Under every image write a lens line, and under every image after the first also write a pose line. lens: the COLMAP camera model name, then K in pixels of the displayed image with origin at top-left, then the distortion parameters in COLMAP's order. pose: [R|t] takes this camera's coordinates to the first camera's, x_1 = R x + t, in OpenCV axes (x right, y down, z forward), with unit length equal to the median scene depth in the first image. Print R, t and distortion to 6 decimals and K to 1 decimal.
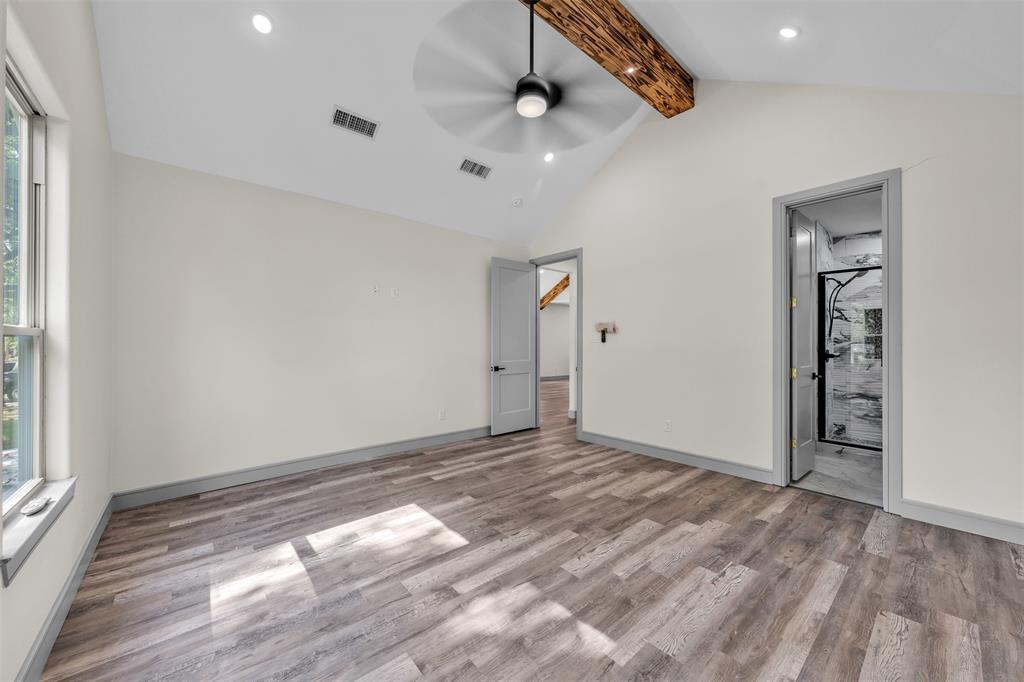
lens RADIAL K [[373.3, 0, 509.8], [0, 373.3, 340.0], [0, 0, 1]] dist [-0.006372, -0.000085]
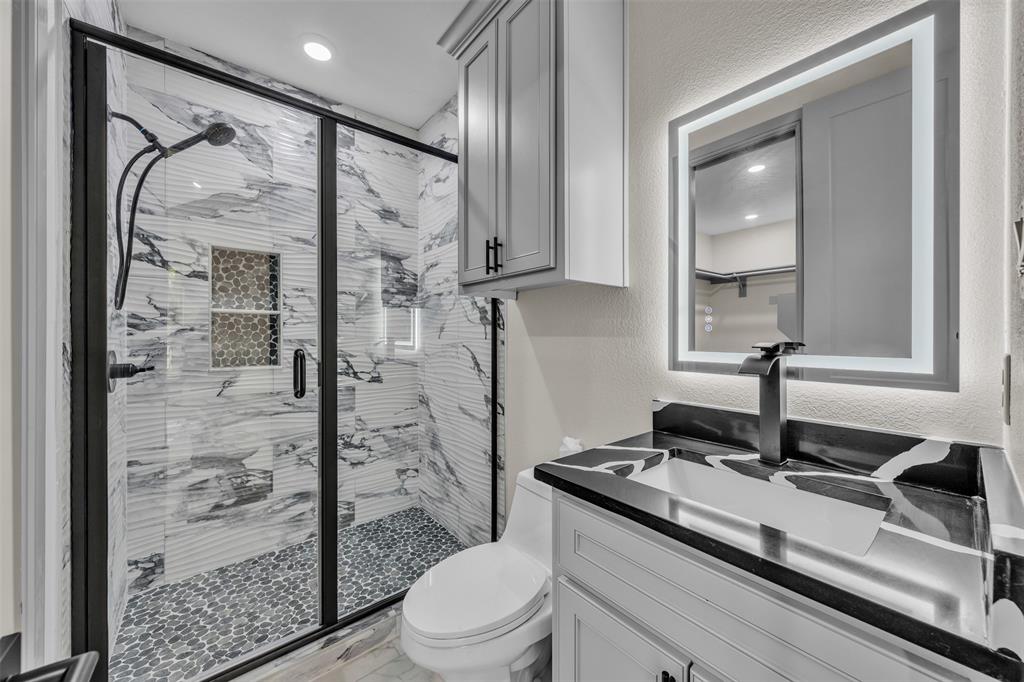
lens RADIAL K [[373.3, 0, 507.1], [0, 373.3, 325.1], [0, 0, 1]] dist [-0.006372, -0.000085]
pose [[0.034913, 0.001537, 0.999389, 0.557824], [-0.004002, 0.999991, -0.001399, 0.003622], [-0.999382, -0.003951, 0.034918, 0.658140]]
